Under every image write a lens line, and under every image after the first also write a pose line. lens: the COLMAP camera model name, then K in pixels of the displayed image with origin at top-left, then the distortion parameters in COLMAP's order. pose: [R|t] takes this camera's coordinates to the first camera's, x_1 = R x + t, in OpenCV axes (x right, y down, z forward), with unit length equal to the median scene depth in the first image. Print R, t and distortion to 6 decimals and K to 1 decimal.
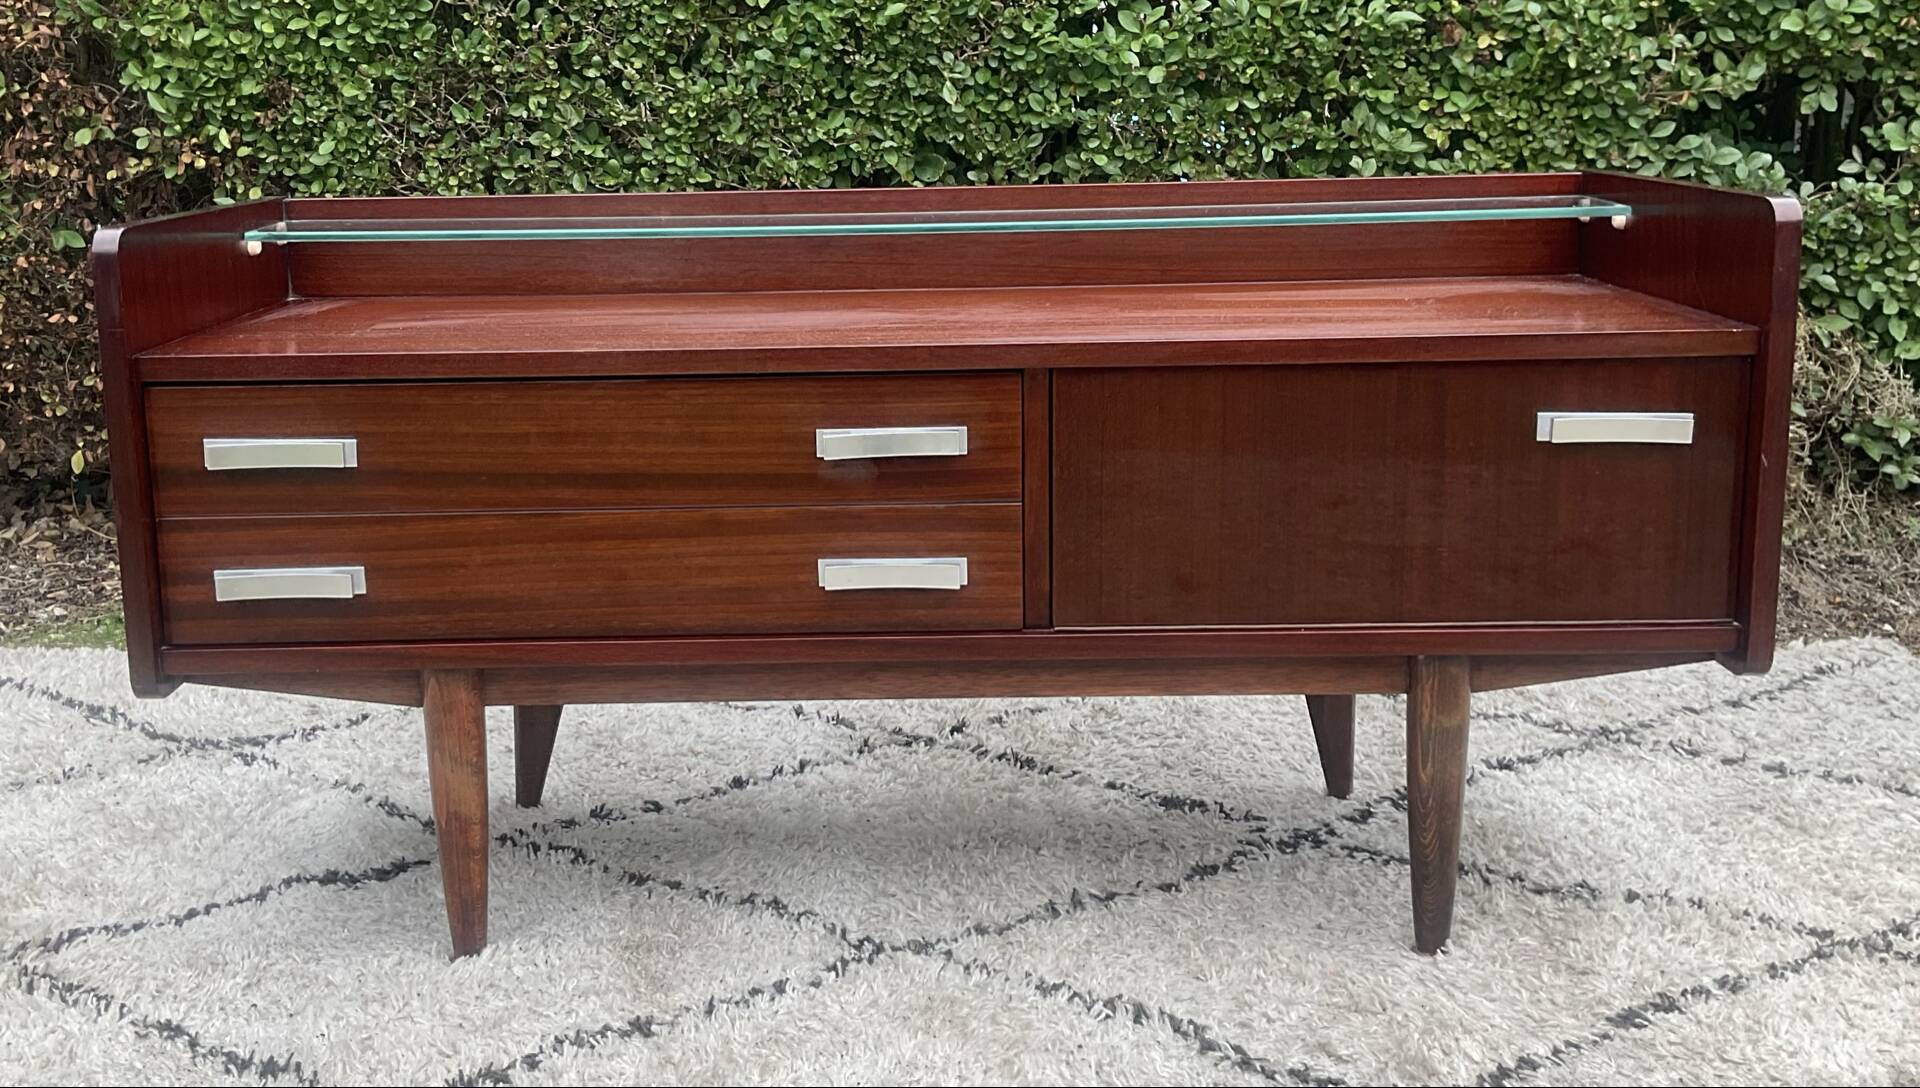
lens RADIAL K [[1978.5, 0, 856.9], [0, 1978.5, 437.2], [0, 0, 1]] dist [0.147235, -0.365967]
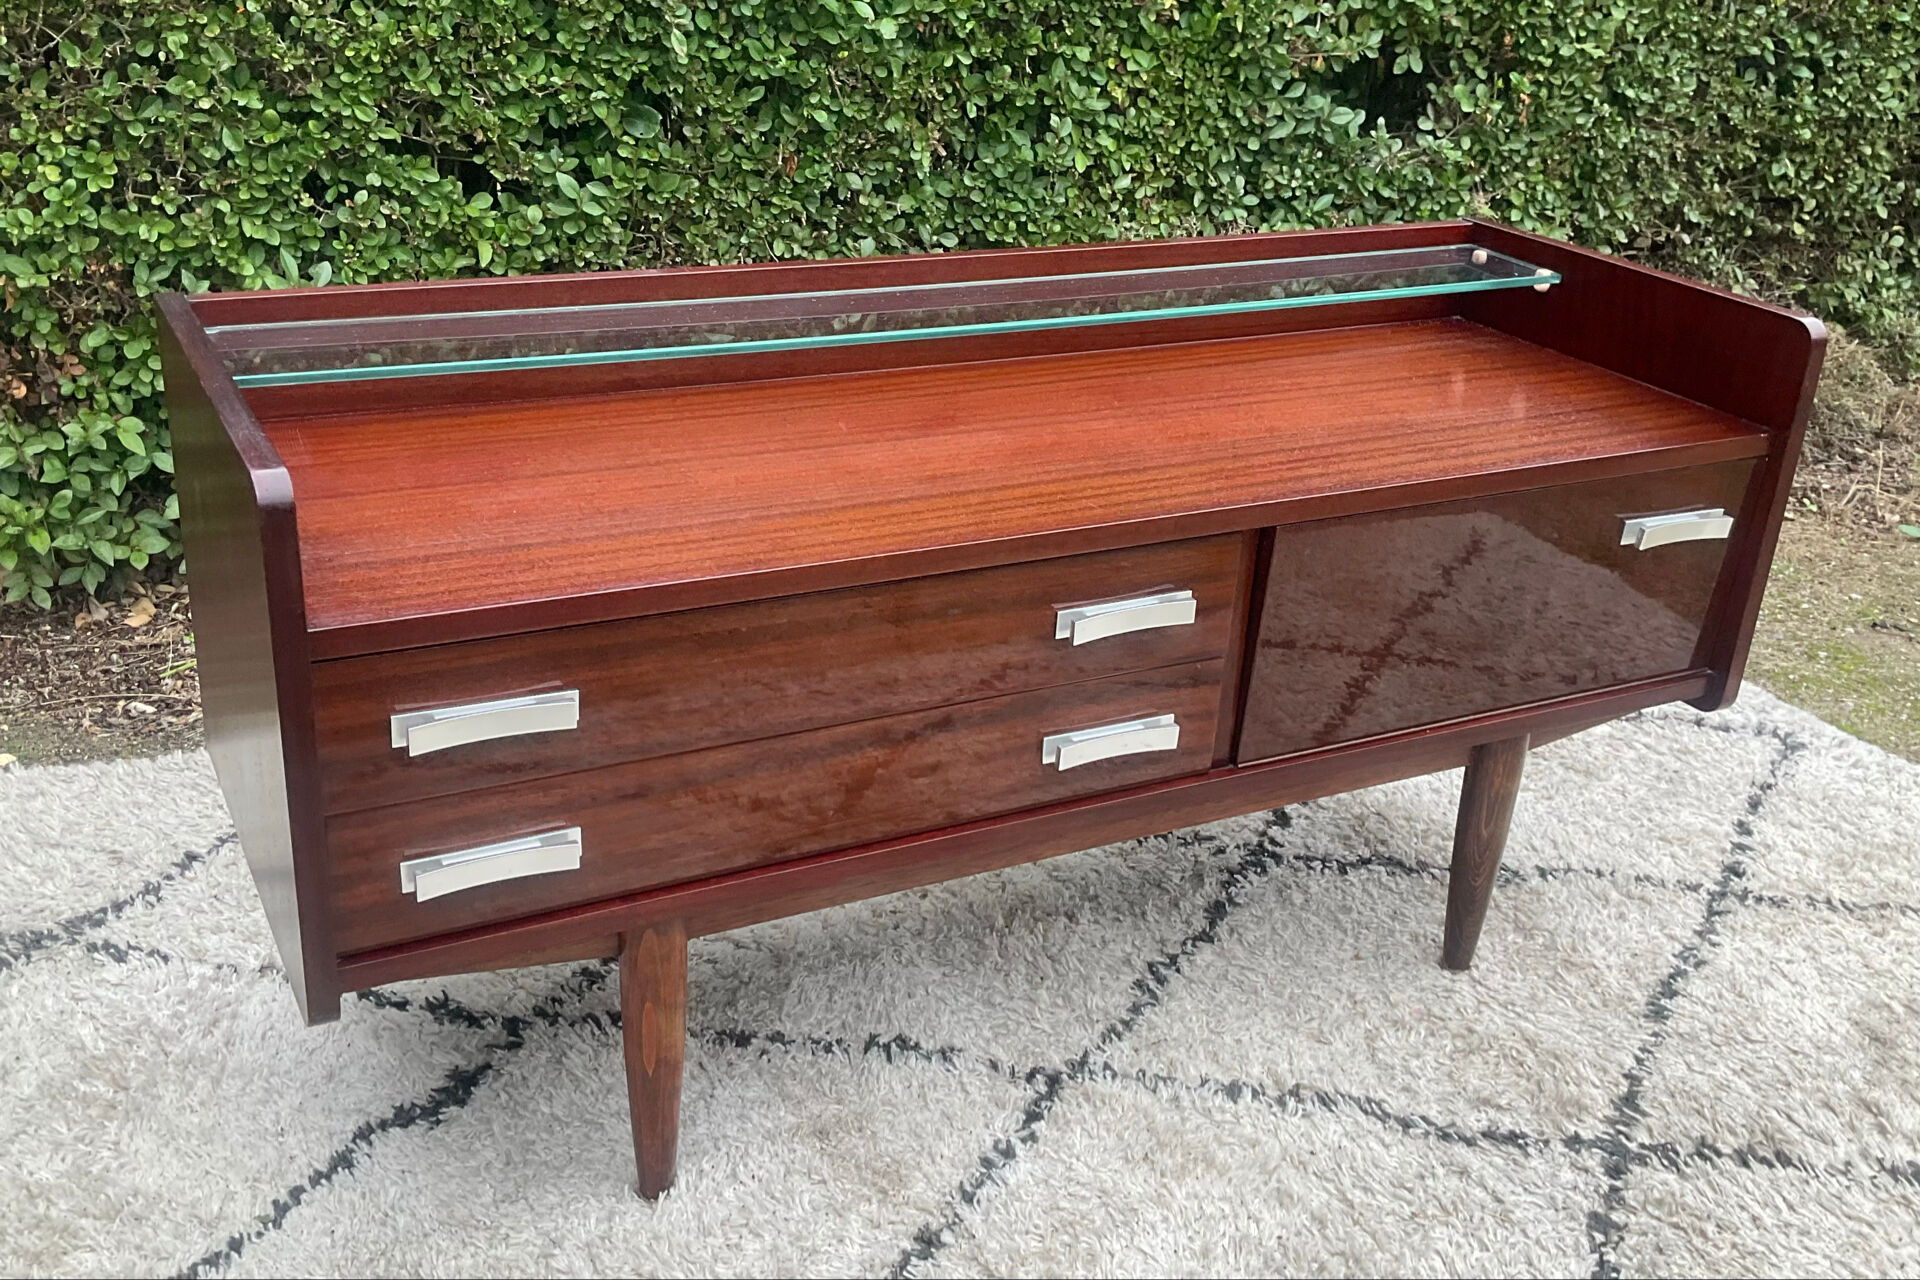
lens RADIAL K [[1873.3, 0, 932.4], [0, 1873.3, 641.8], [0, 0, 1]] dist [0.130789, -0.309694]
pose [[0.878989, -0.129847, 0.458822, -0.276590], [0.012773, 0.968277, 0.249552, -0.121669], [-0.476671, -0.213493, 0.852764, 0.157085]]
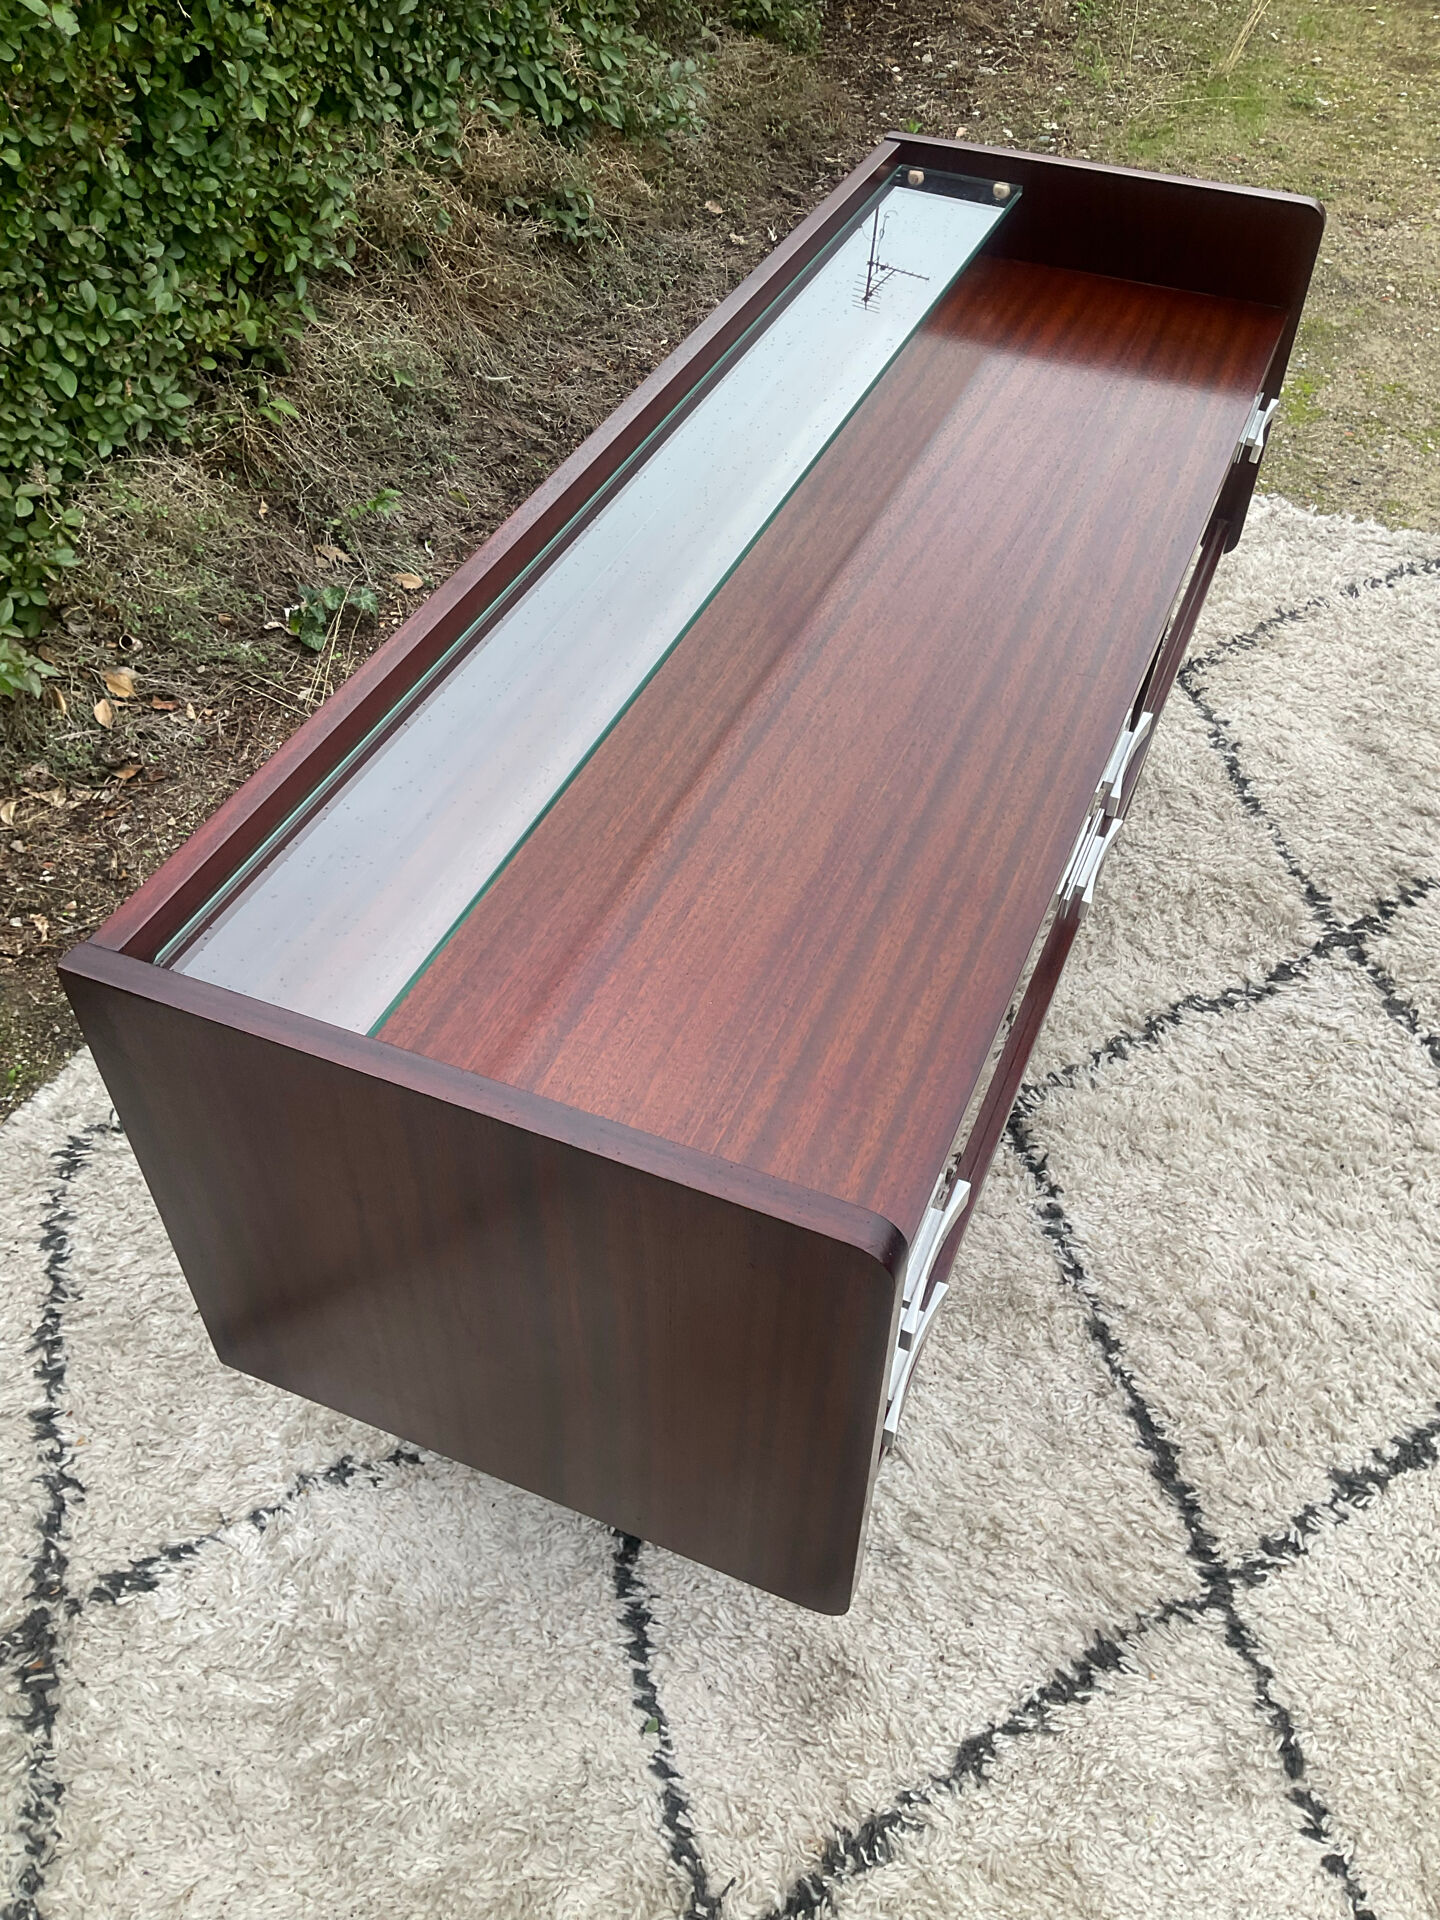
lens RADIAL K [[1606.2, 0, 721.4], [0, 1606.2, 947.2], [0, 0, 1]] dist [0.007435, -0.030284]
pose [[0.374783, -0.641089, 0.669734, -0.362301], [0.147818, 0.754466, 0.639478, -0.260072], [-0.915253, -0.140666, 0.377525, 0.501126]]
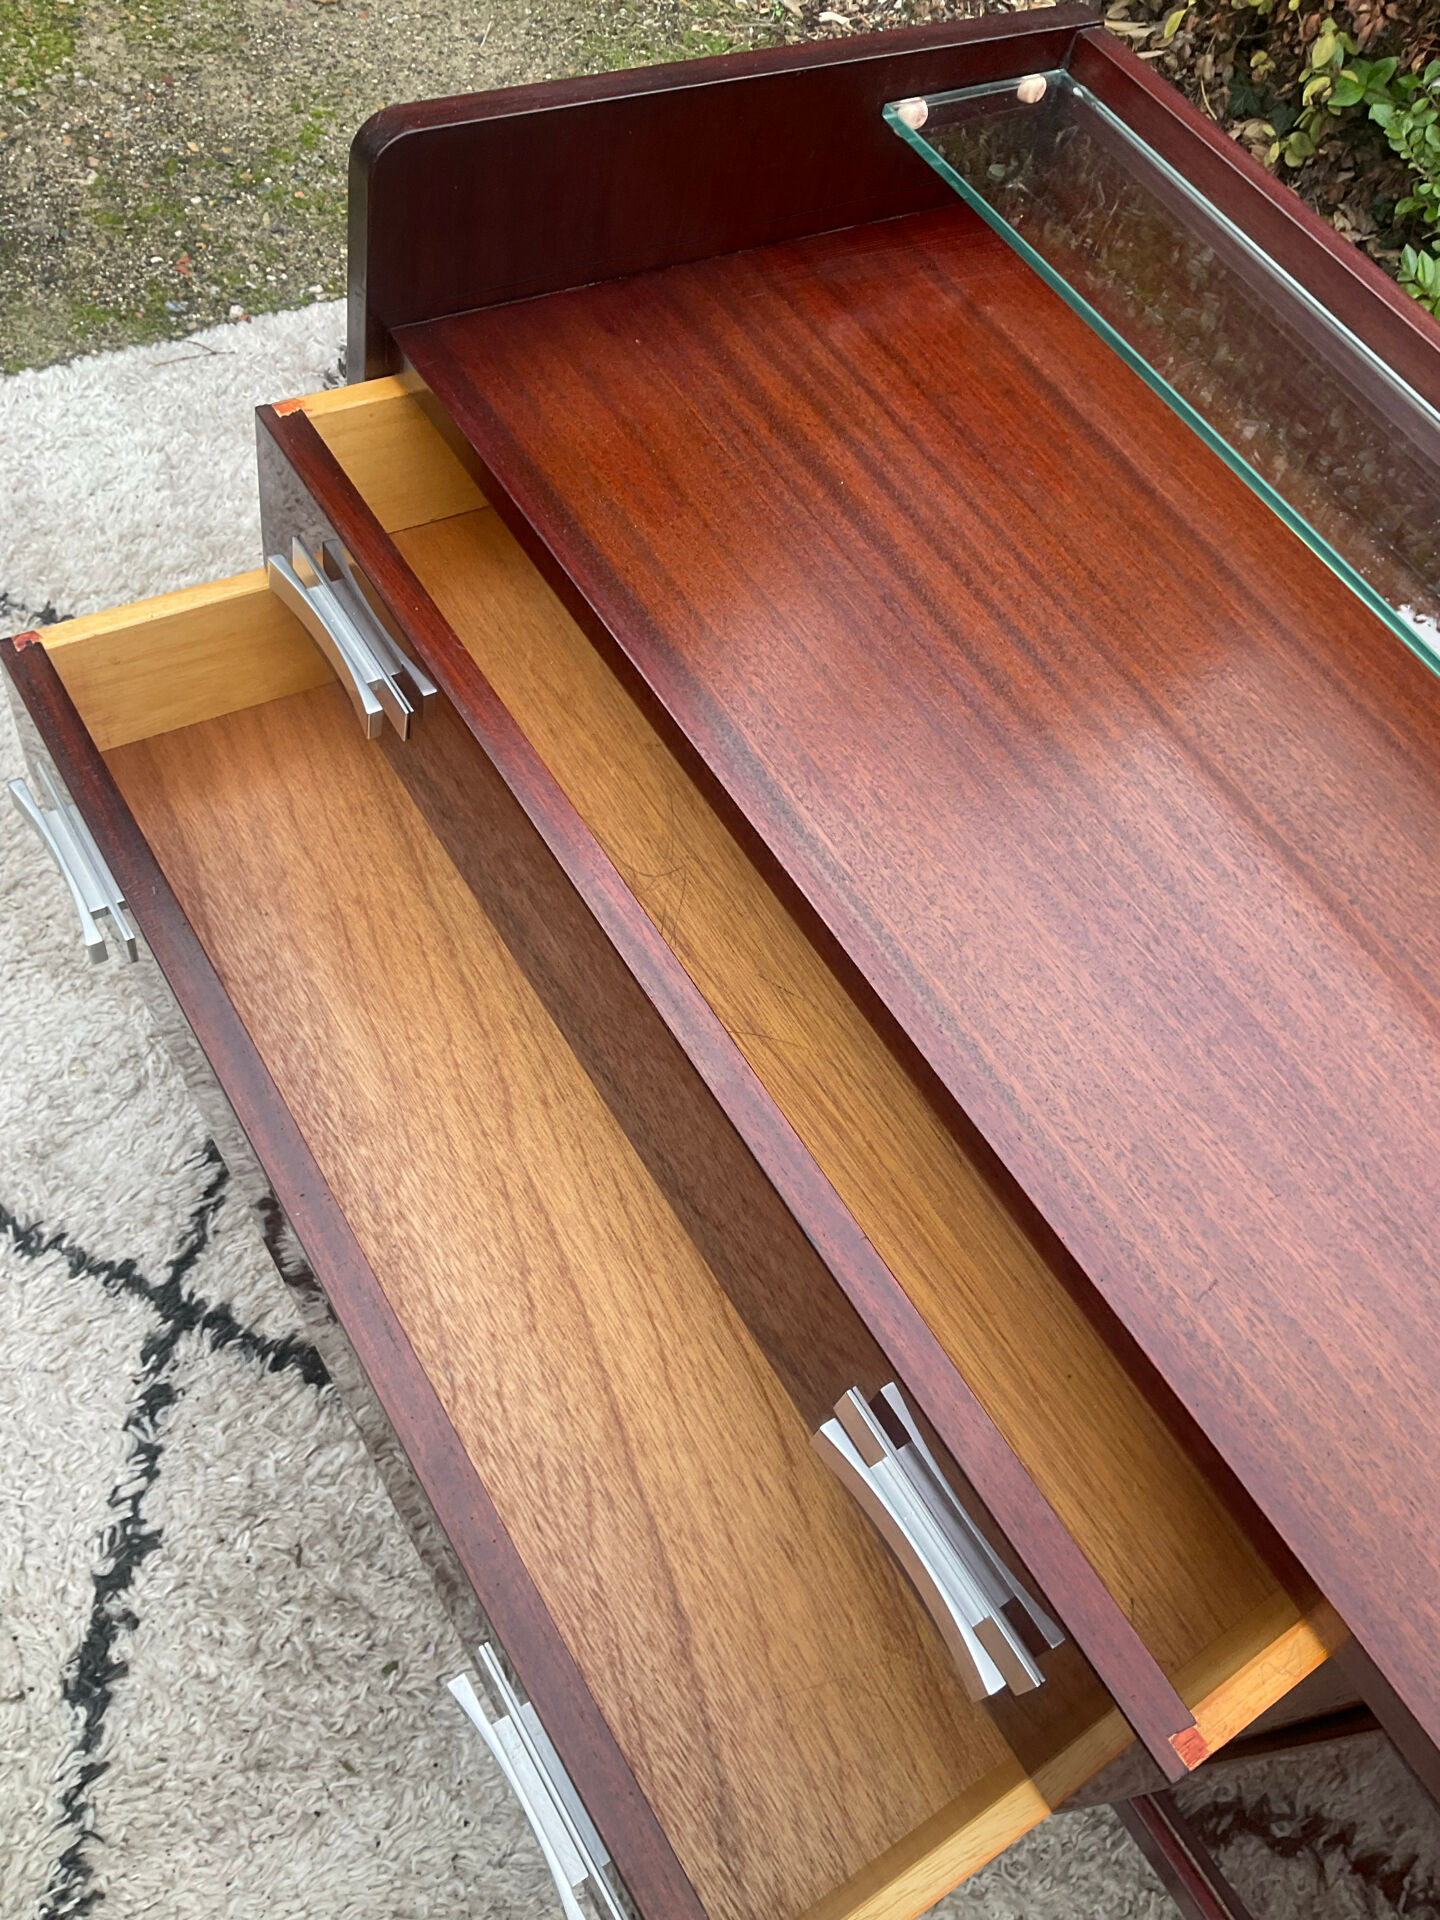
lens RADIAL K [[1607.2, 0, 717.8], [0, 1607.2, 933.1], [0, 0, 1]] dist [0.039614, -0.087440]
pose [[0.544743, 0.763061, -0.347839, 0.009338], [-0.350532, 0.583999, 0.732170, -0.192761], [0.761828, -0.276916, 0.585607, 0.416477]]
